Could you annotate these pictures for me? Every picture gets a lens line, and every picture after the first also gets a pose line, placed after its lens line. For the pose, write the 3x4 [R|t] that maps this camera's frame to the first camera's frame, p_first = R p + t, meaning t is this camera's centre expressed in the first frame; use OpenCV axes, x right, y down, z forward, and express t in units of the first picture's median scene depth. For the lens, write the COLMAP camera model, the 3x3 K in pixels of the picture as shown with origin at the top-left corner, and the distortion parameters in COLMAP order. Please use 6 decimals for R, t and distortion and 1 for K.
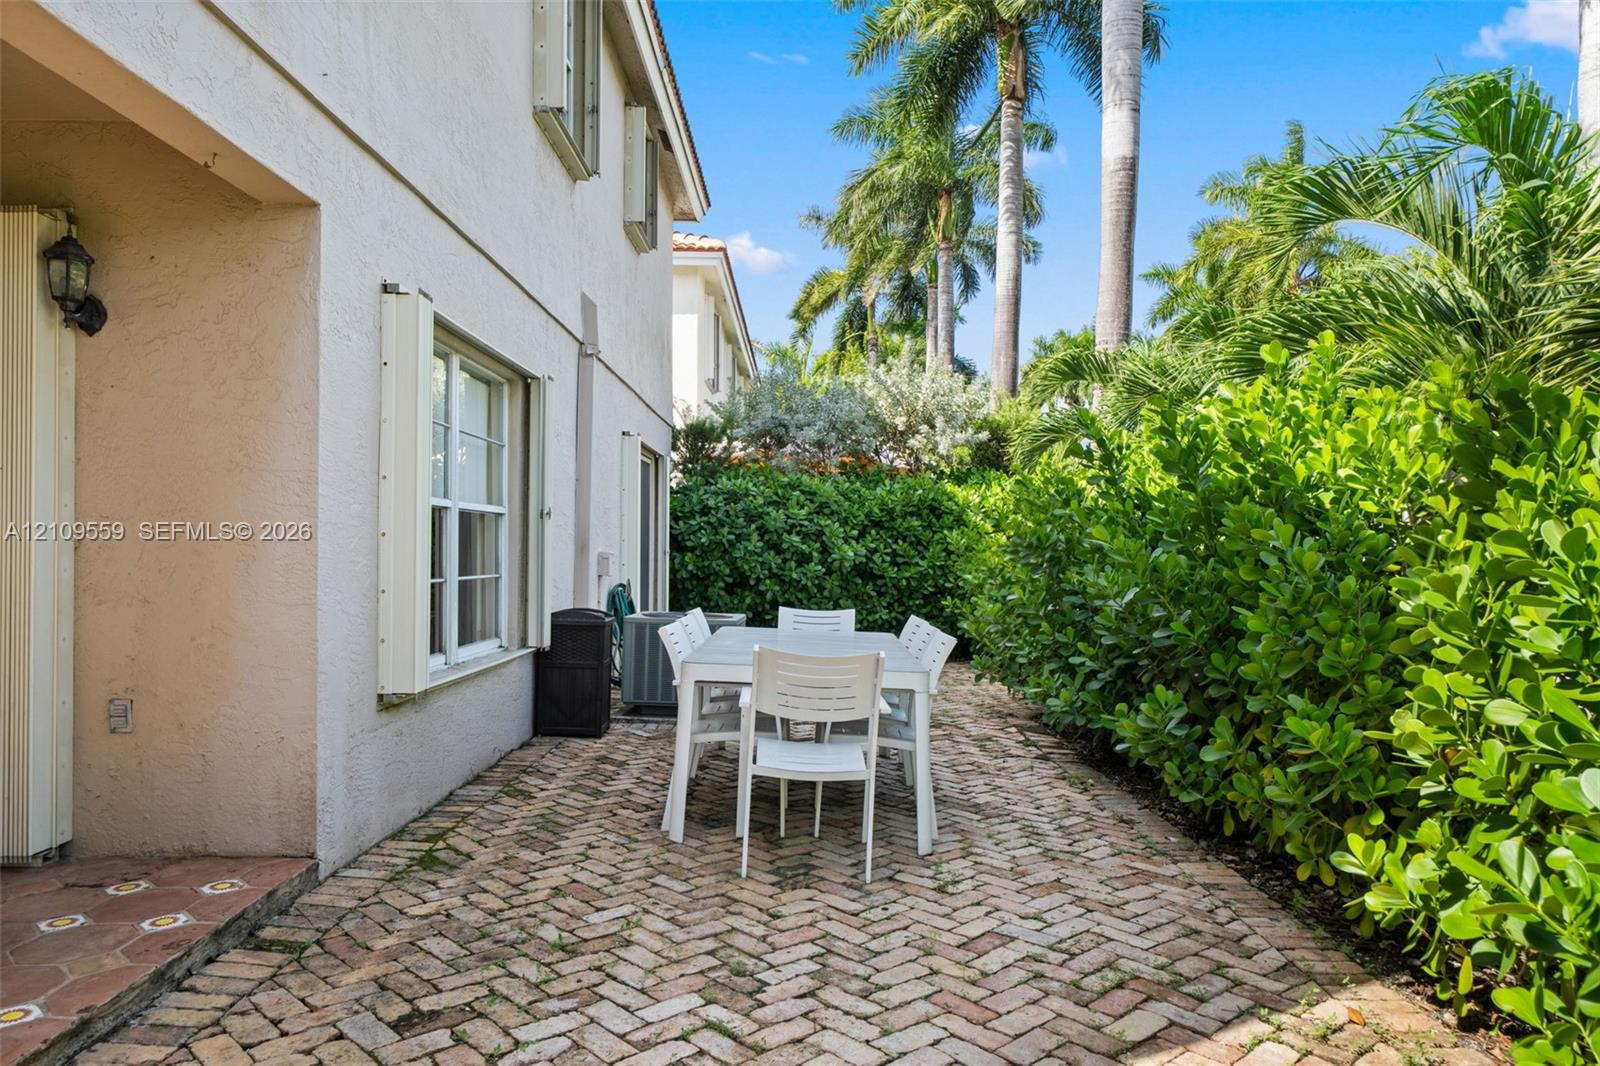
lens RADIAL K [[1070.5, 0, 795.5], [0, 1070.5, 549.8], [0, 0, 1]] dist [-0.000120, 0.000494]
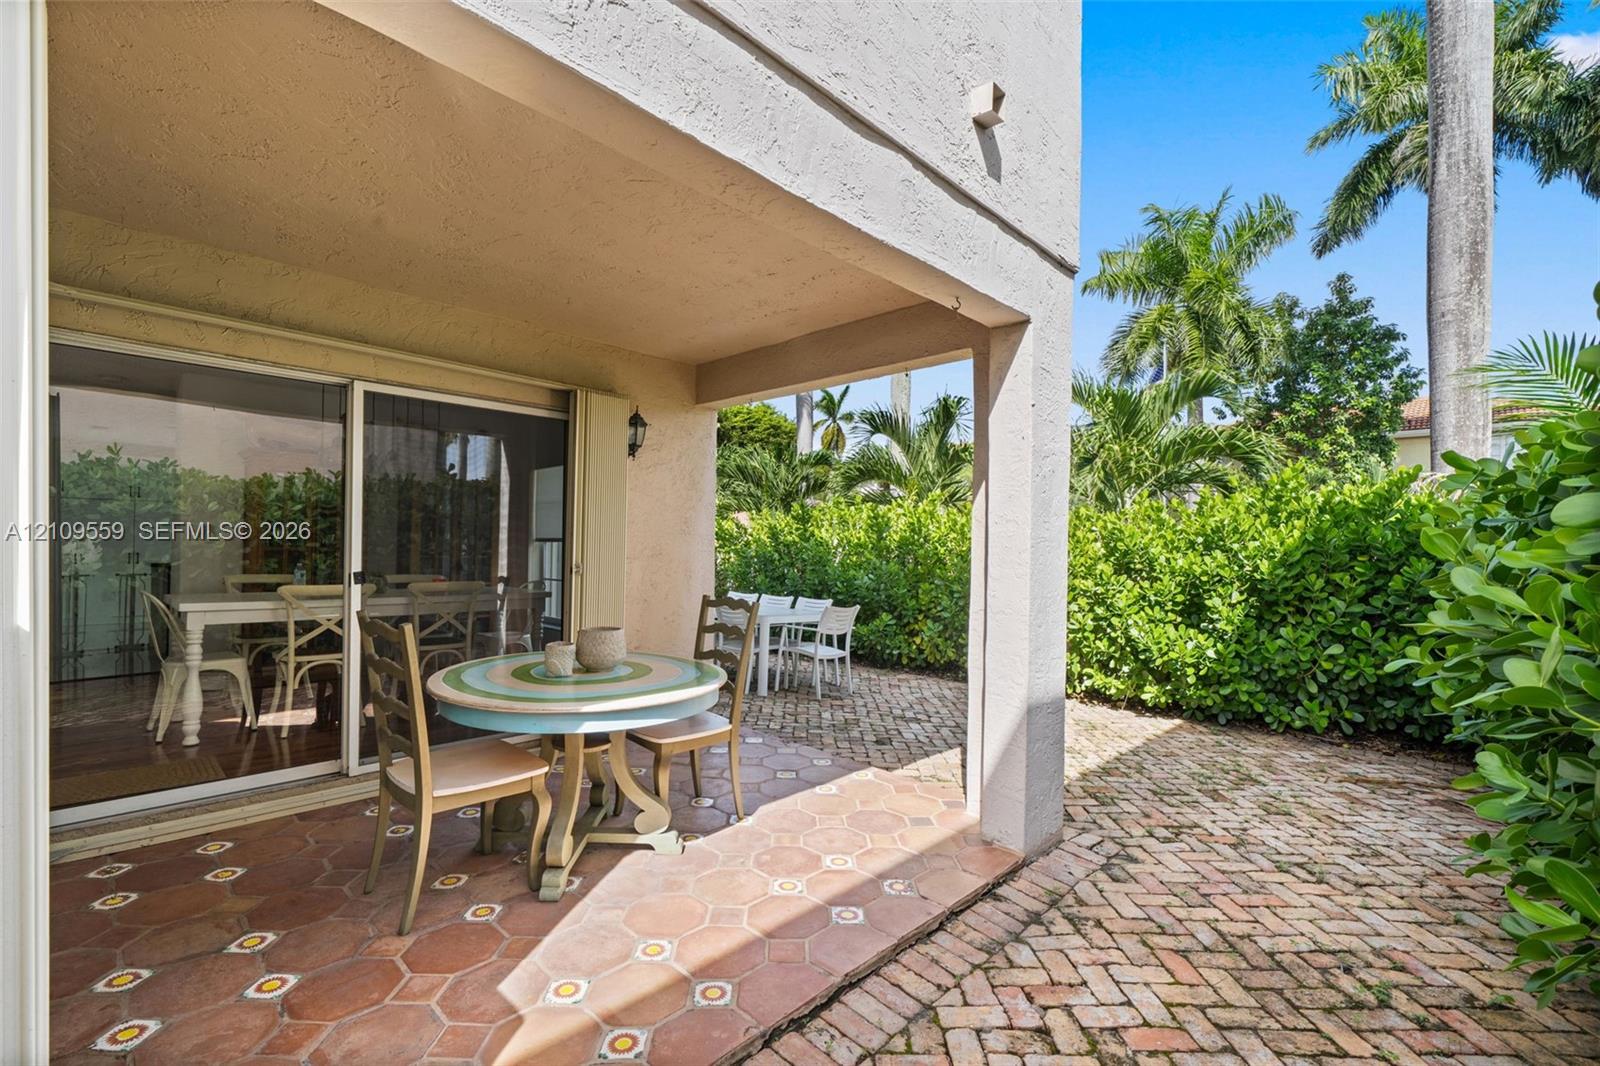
lens RADIAL K [[709.7, 0, 790.7], [0, 709.7, 541.3], [0, 0, 1]] dist [-0.000015, 0.000075]
pose [[0.685098, 0.007892, 0.728408, -1.224236], [-0.009020, 0.999957, -0.002350, -0.052196], [-0.728395, -0.004960, 0.685140, -0.063083]]
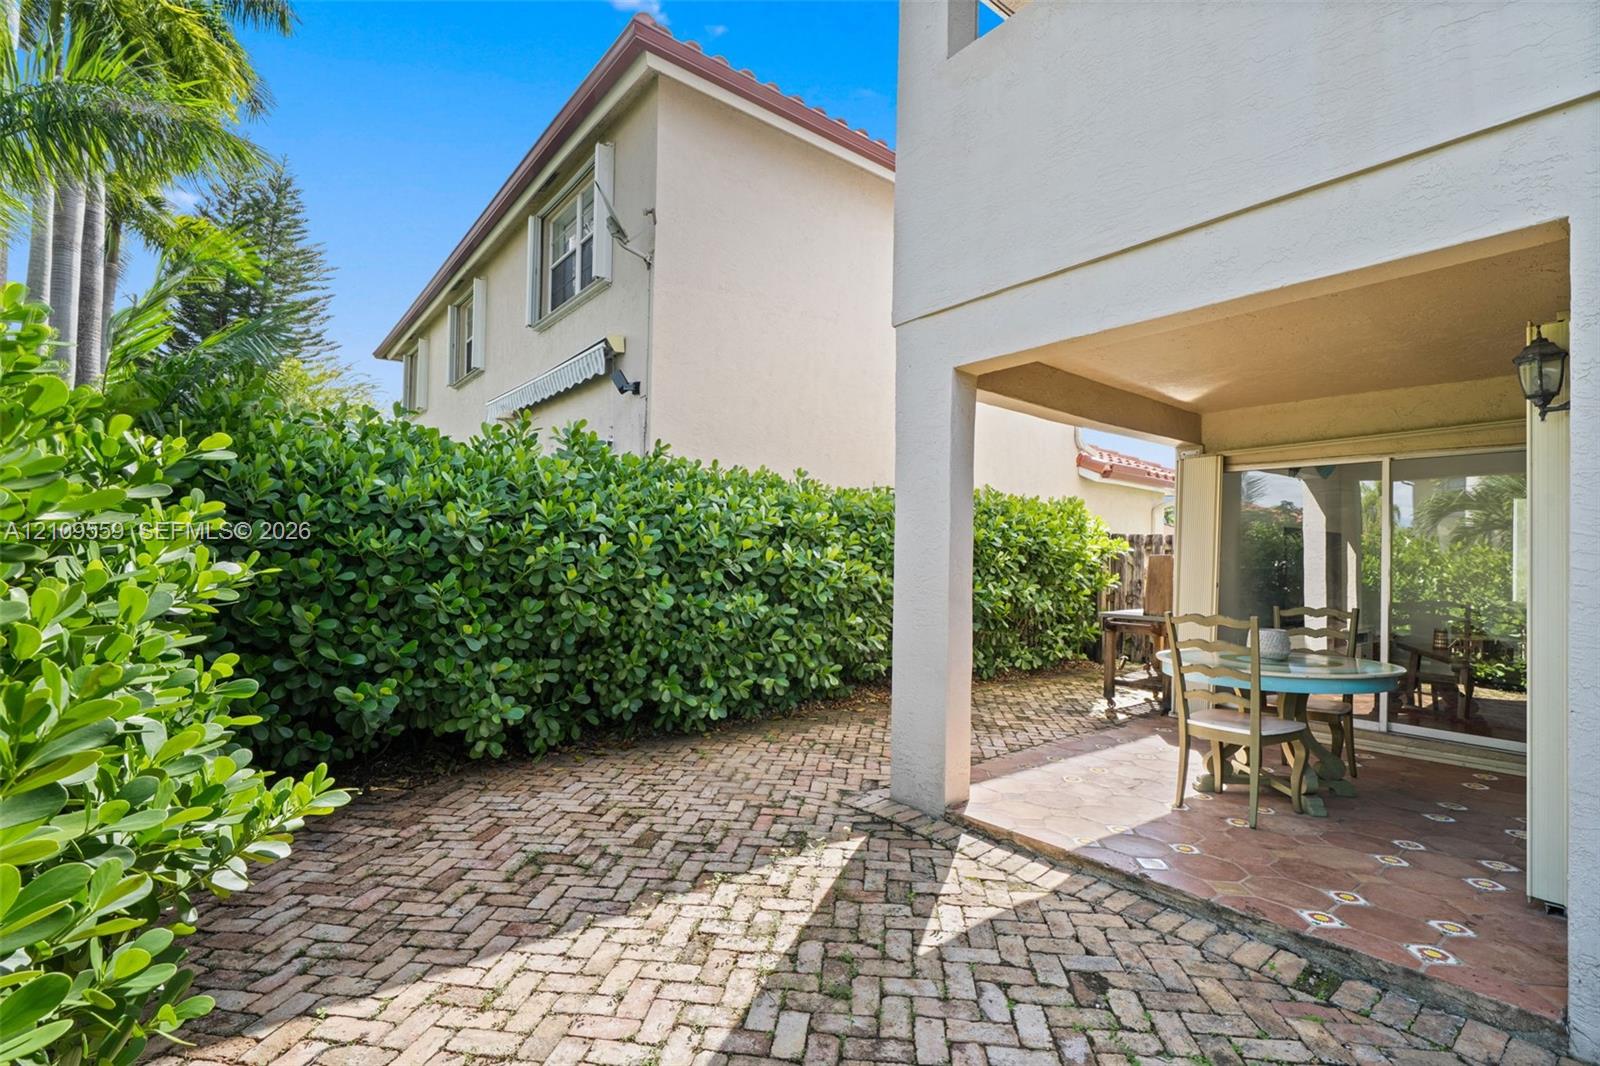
lens RADIAL K [[709.7, 0, 790.7], [0, 709.7, 541.3], [0, 0, 1]] dist [-0.000015, 0.000075]
pose [[-0.777034, -0.042455, -0.628025, 0.318897], [-0.030140, 0.999088, -0.030247, -0.034769], [0.628737, -0.004574, -0.777605, 0.940828]]
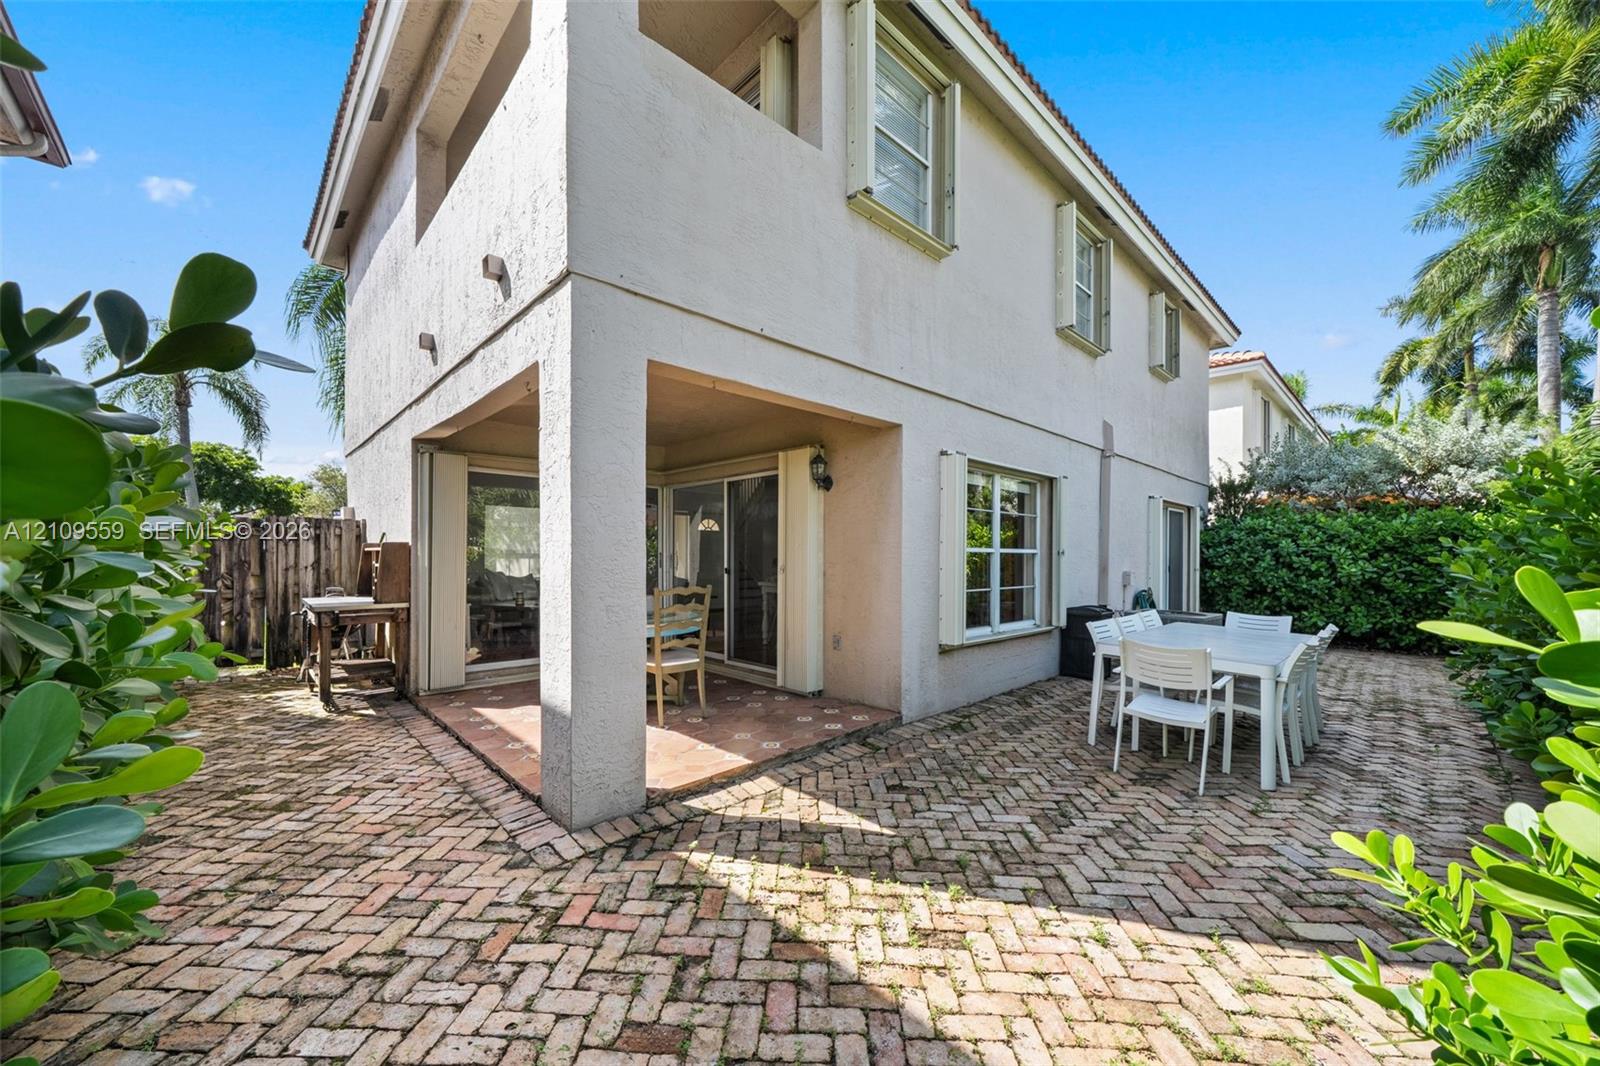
lens RADIAL K [[597.2, 0, 796.3], [0, 597.2, 556.8], [0, 0, 1]] dist [-0.002283, -0.000084]
pose [[0.695531, -0.006034, -0.718470, 0.273826], [0.002081, 0.999977, -0.006384, -0.032277], [0.718493, 0.002945, 0.695528, -0.032959]]
